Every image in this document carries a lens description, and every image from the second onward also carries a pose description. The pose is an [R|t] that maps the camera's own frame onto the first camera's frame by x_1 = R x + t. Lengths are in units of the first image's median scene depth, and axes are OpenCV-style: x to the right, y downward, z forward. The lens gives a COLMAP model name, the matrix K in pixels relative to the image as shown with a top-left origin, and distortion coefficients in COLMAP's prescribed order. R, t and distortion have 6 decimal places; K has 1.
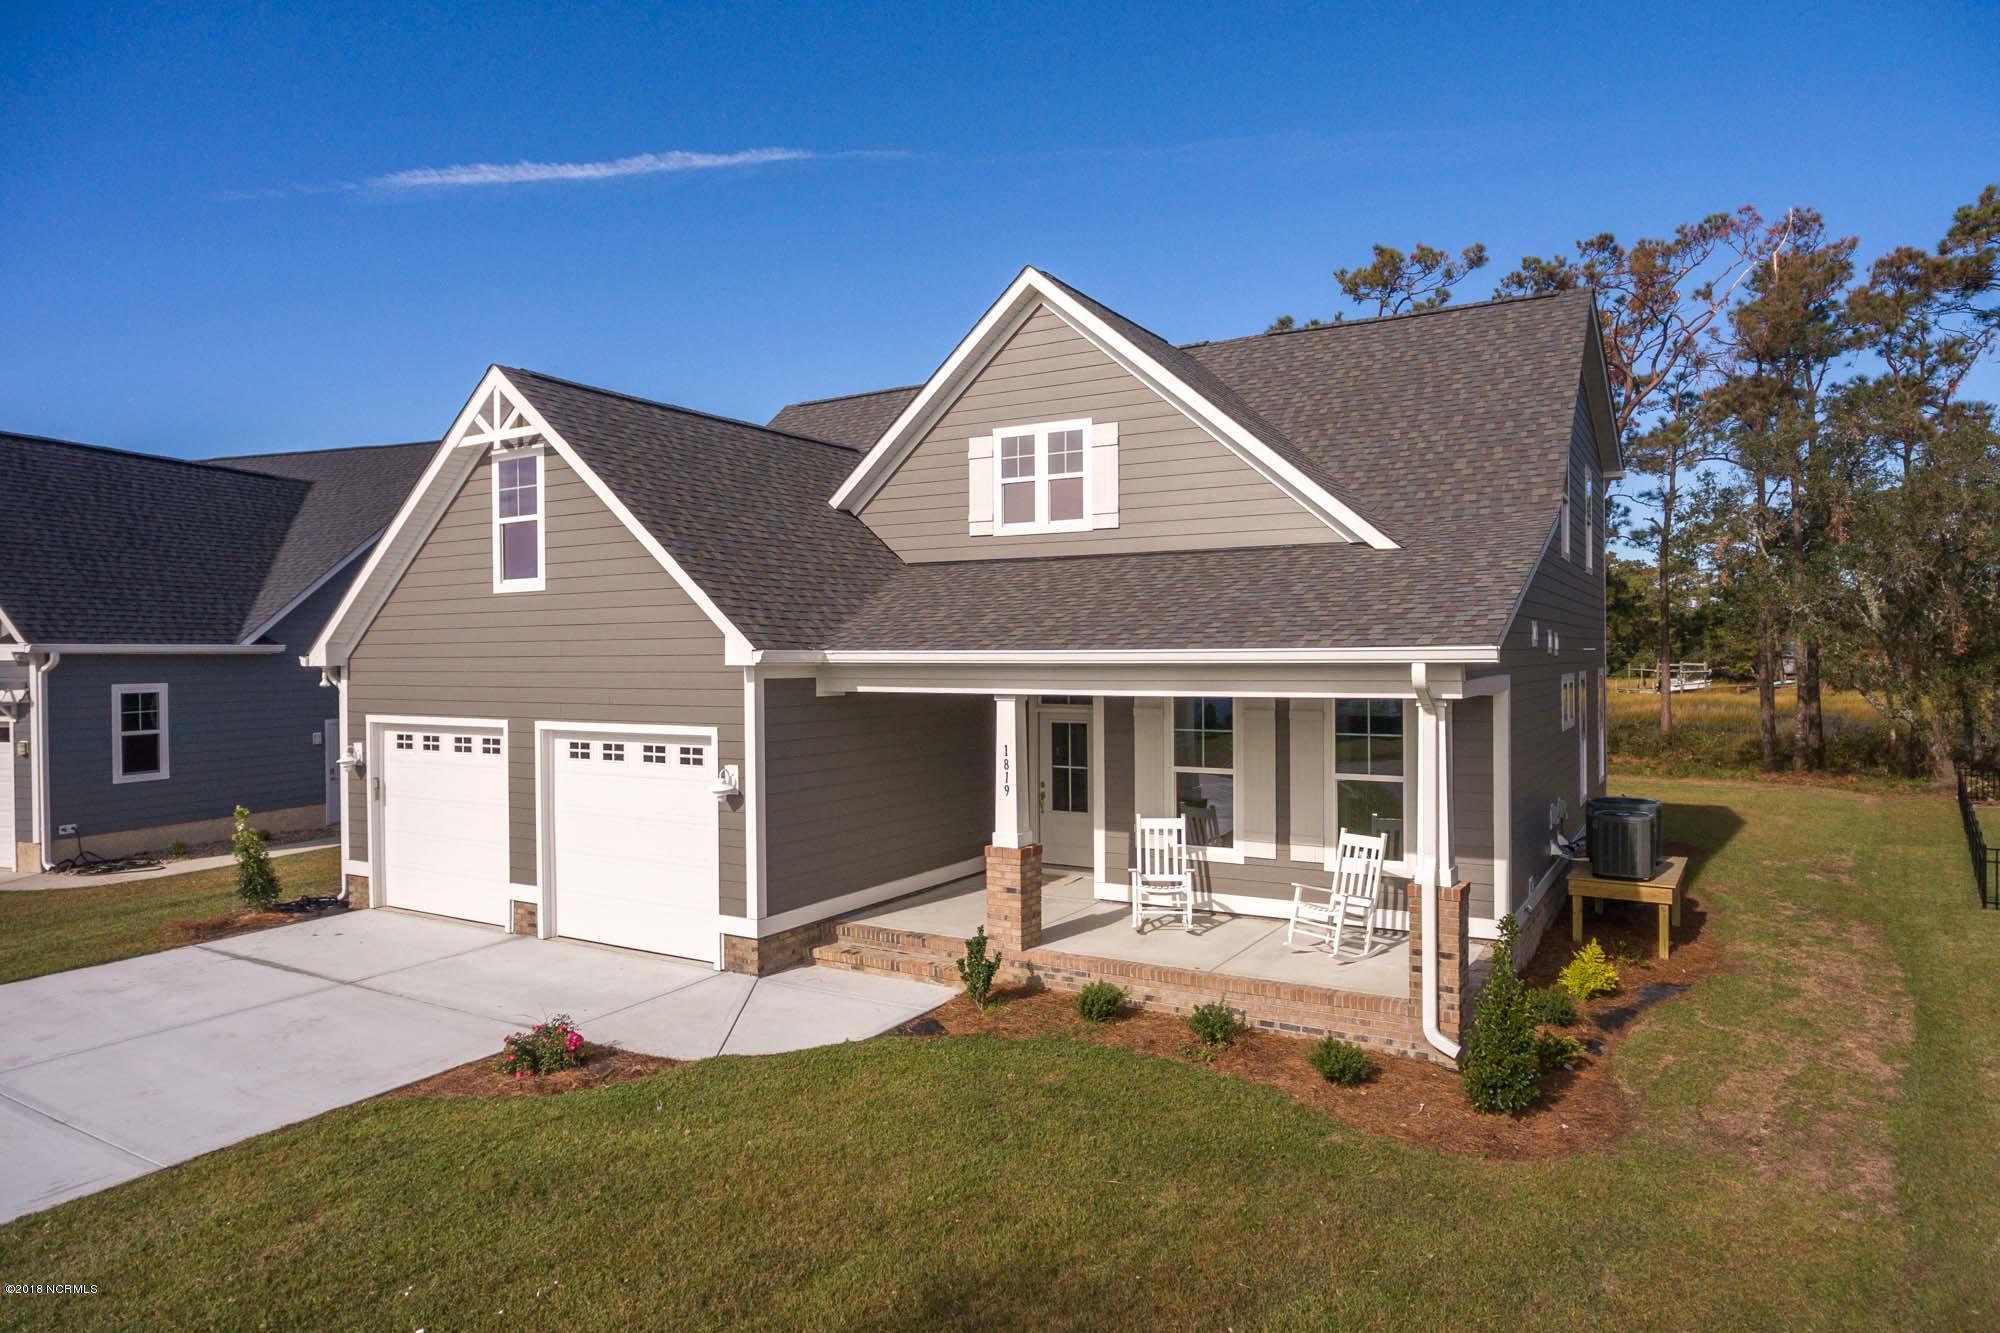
lens RADIAL K [[1188.2, 0, 1017.4], [0, 1188.2, 658.8], [0, 0, 1]] dist [-0.019247, -0.001464]
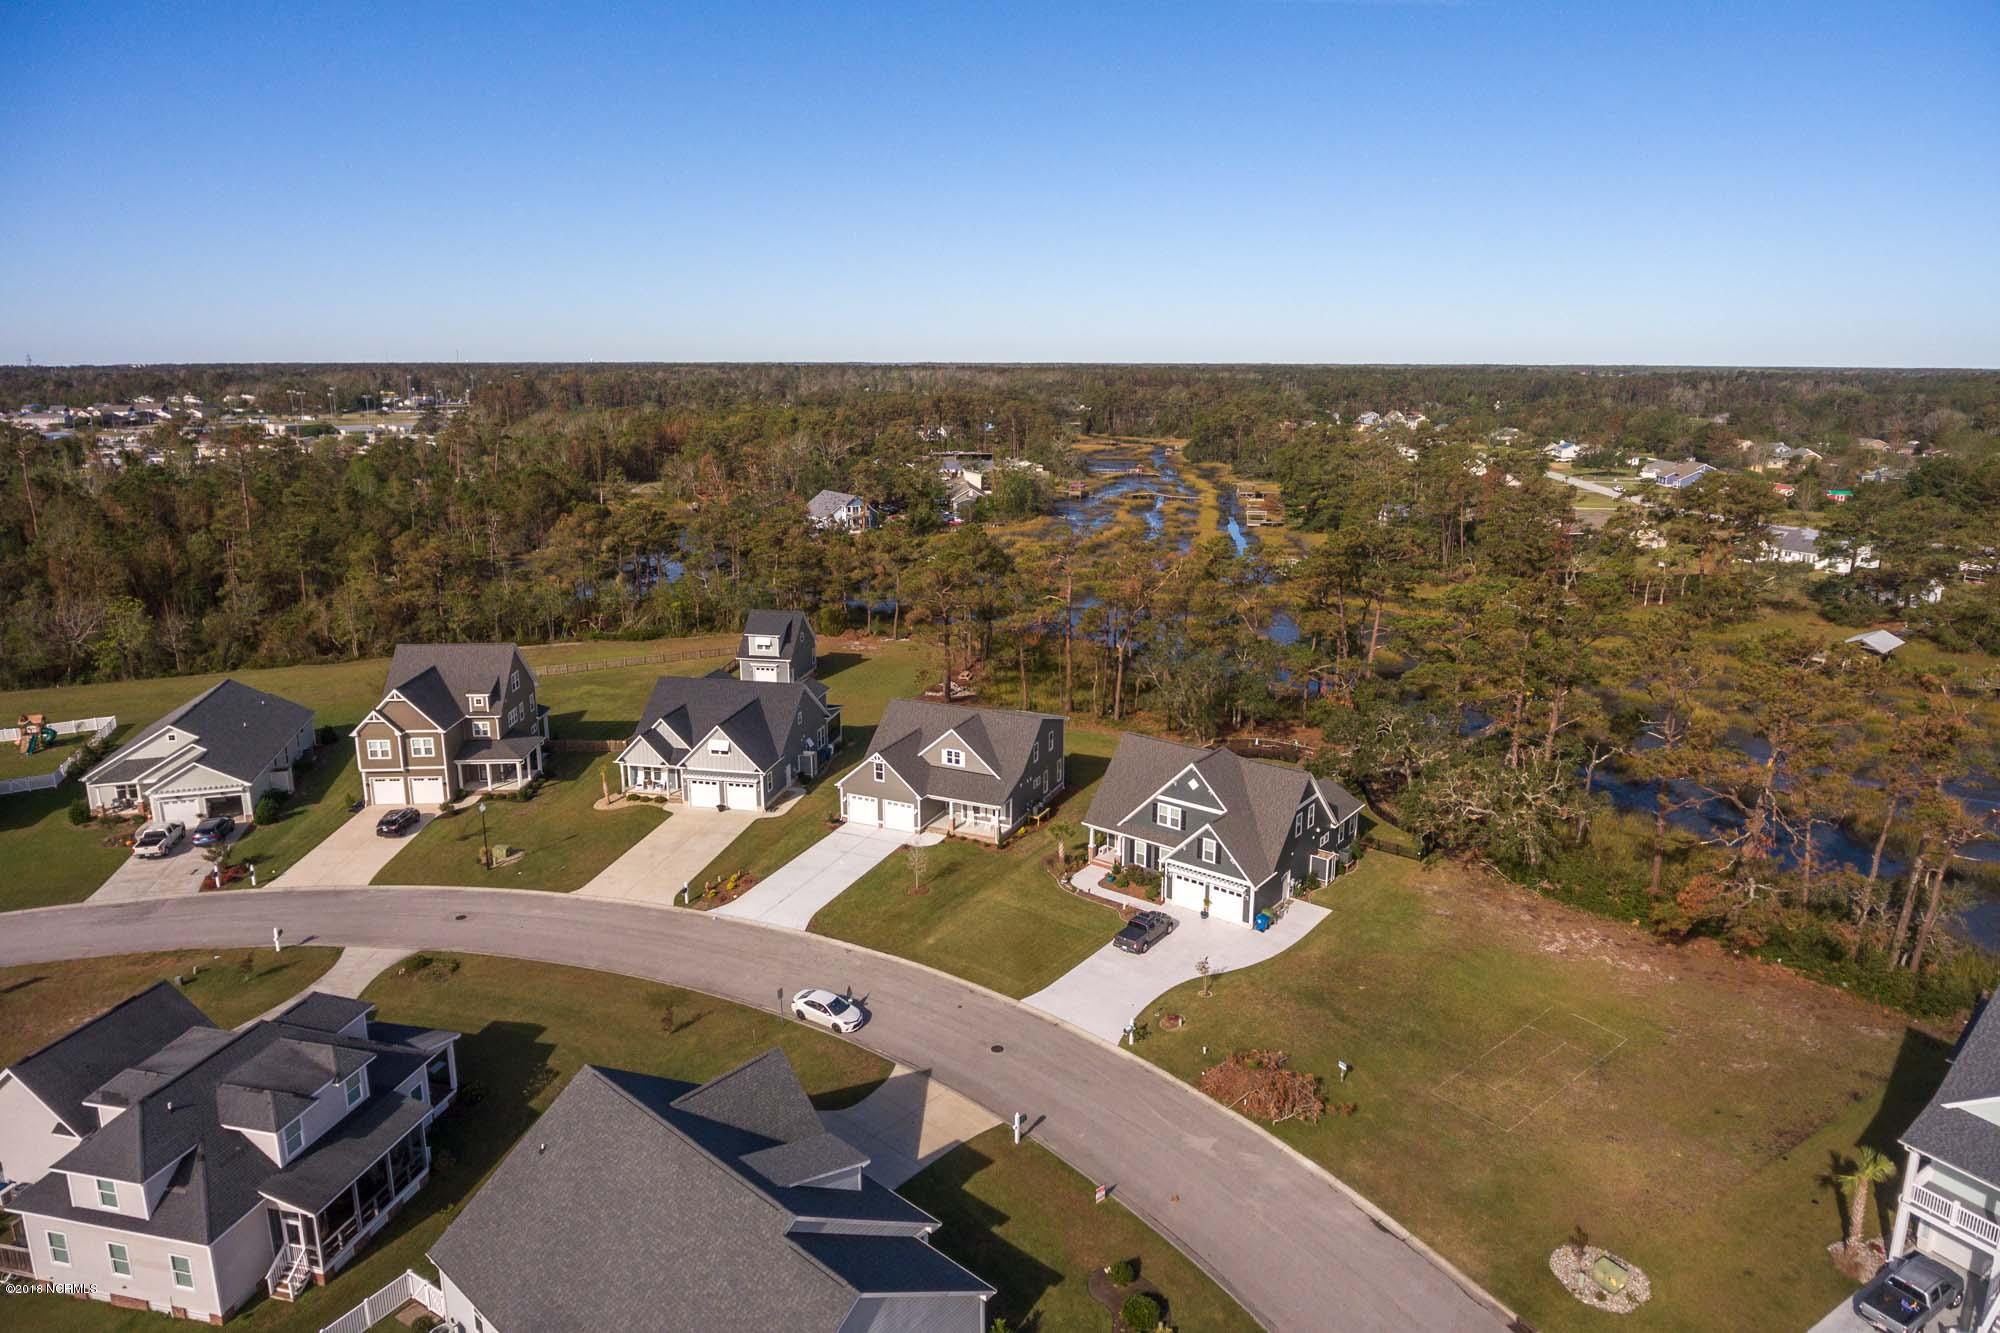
lens RADIAL K [[1191.9, 0, 1015.3], [0, 1191.9, 625.5], [0, 0, 1]] dist [-0.017911, -0.002602]
pose [[0.993296, -0.017760, 0.114231, -0.450802], [-0.007280, 0.976558, 0.215132, -2.714341], [-0.115374, -0.214522, 0.969881, -6.268149]]
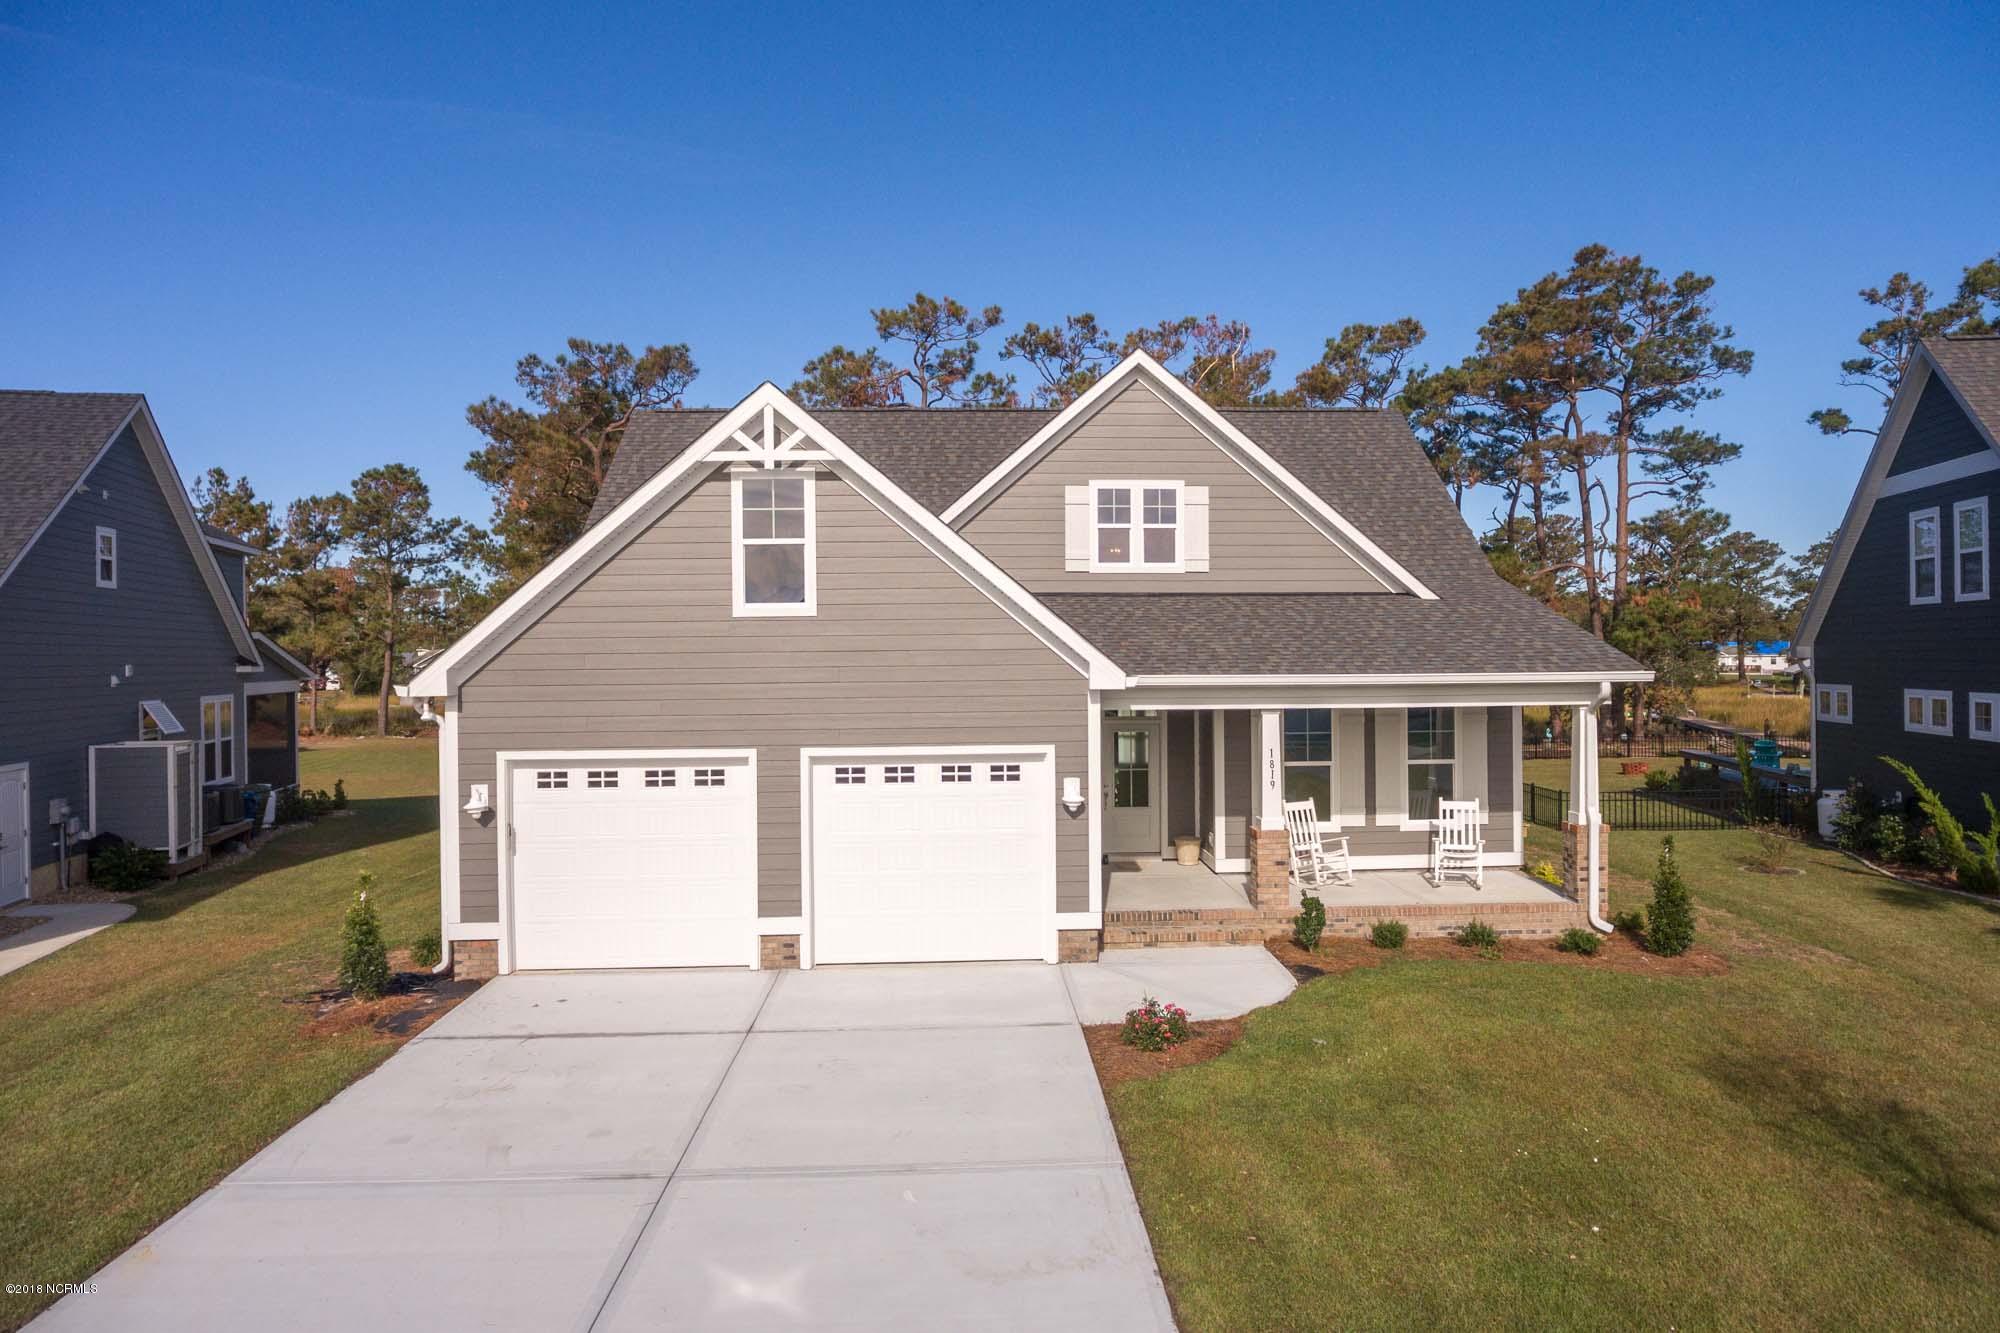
lens RADIAL K [[1208.5, 0, 1016.2], [0, 1208.5, 656.3], [0, 0, 1]] dist [-0.020734, 0.000146]
pose [[0.837416, -0.000565, 0.546566, -0.875437], [0.005432, 0.999959, -0.007289, -0.016764], [-0.546539, 0.009073, 0.837385, 0.067918]]
